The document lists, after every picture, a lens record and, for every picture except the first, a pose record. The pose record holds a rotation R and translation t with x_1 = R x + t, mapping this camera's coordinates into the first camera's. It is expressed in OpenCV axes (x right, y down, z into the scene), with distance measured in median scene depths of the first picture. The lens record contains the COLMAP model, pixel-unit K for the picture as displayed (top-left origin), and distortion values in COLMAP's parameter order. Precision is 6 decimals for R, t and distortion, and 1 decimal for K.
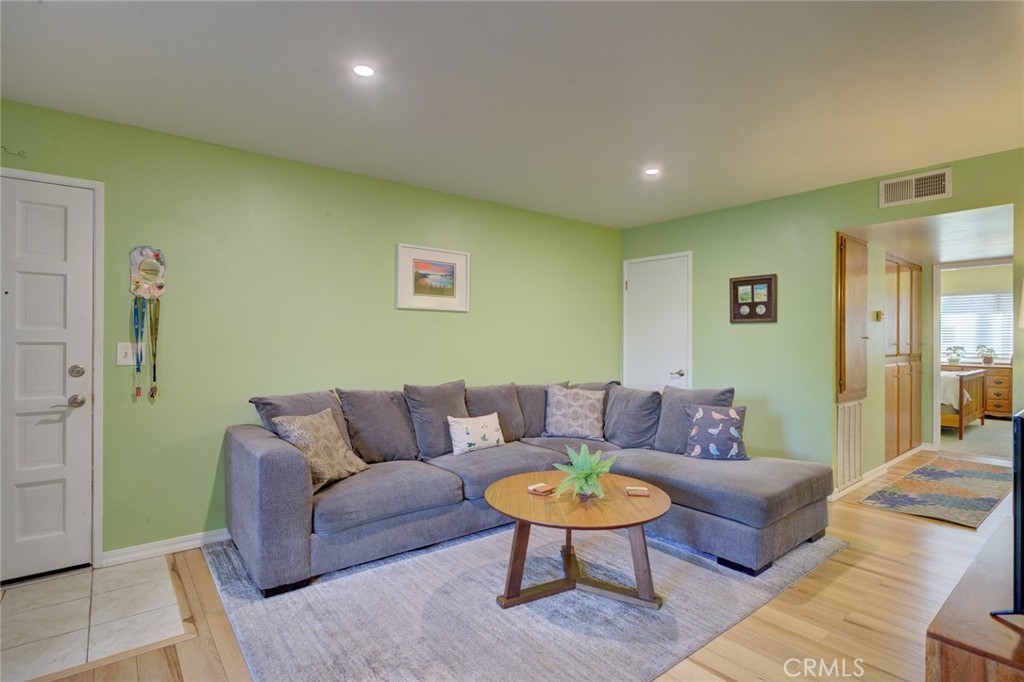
lens RADIAL K [[511.2, 0, 518.6], [0, 511.2, 340.5], [0, 0, 1]] dist [-0.007002, -0.000024]
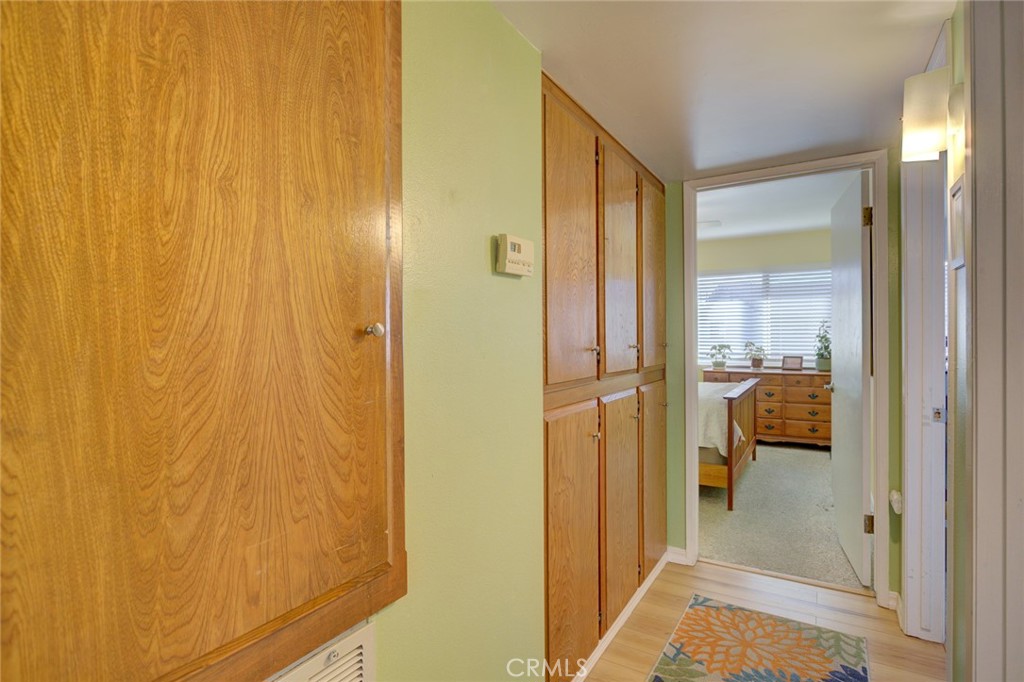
lens RADIAL K [[511.2, 0, 510.5], [0, 511.2, 338.0], [0, 0, 1]] dist [-0.007002, -0.000024]
pose [[0.948732, -0.005150, 0.316039, 0.364094], [0.004220, 0.999985, 0.003627, -0.001678], [-0.316053, -0.002107, 0.948739, 0.427158]]
